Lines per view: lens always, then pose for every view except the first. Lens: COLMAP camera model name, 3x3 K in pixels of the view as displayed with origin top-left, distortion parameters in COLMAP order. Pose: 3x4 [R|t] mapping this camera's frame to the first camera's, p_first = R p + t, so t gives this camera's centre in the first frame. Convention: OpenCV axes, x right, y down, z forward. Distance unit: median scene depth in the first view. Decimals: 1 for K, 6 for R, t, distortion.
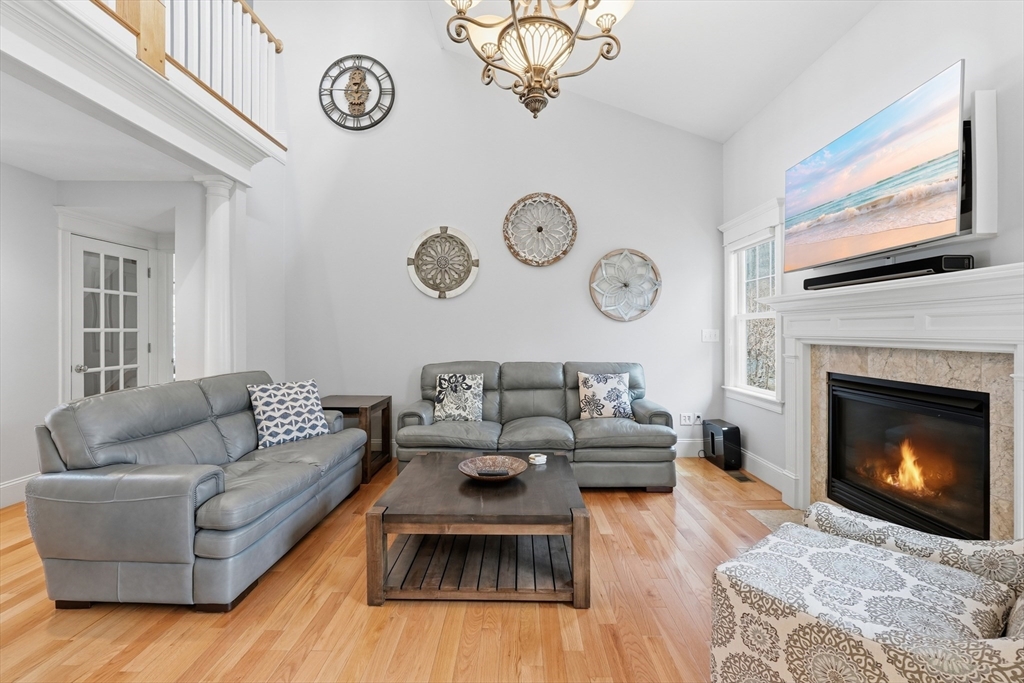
lens RADIAL K [[432.5, 0, 510.2], [0, 432.5, 332.1], [0, 0, 1]] dist [-0.015390, 0.003838]
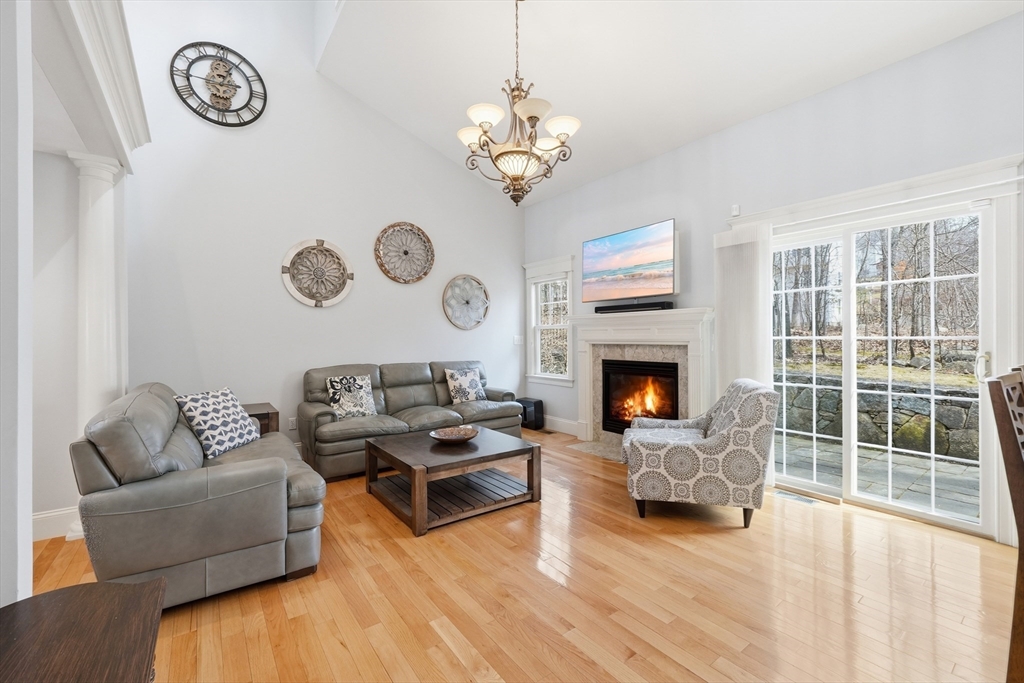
lens RADIAL K [[432.5, 0, 508.5], [0, 432.5, 338.3], [0, 0, 1]] dist [-0.015390, 0.003838]
pose [[0.797287, -0.005541, 0.603575, -0.475882], [0.006931, 0.999976, 0.000024, 0.002266], [-0.603561, 0.004164, 0.797306, -0.141999]]
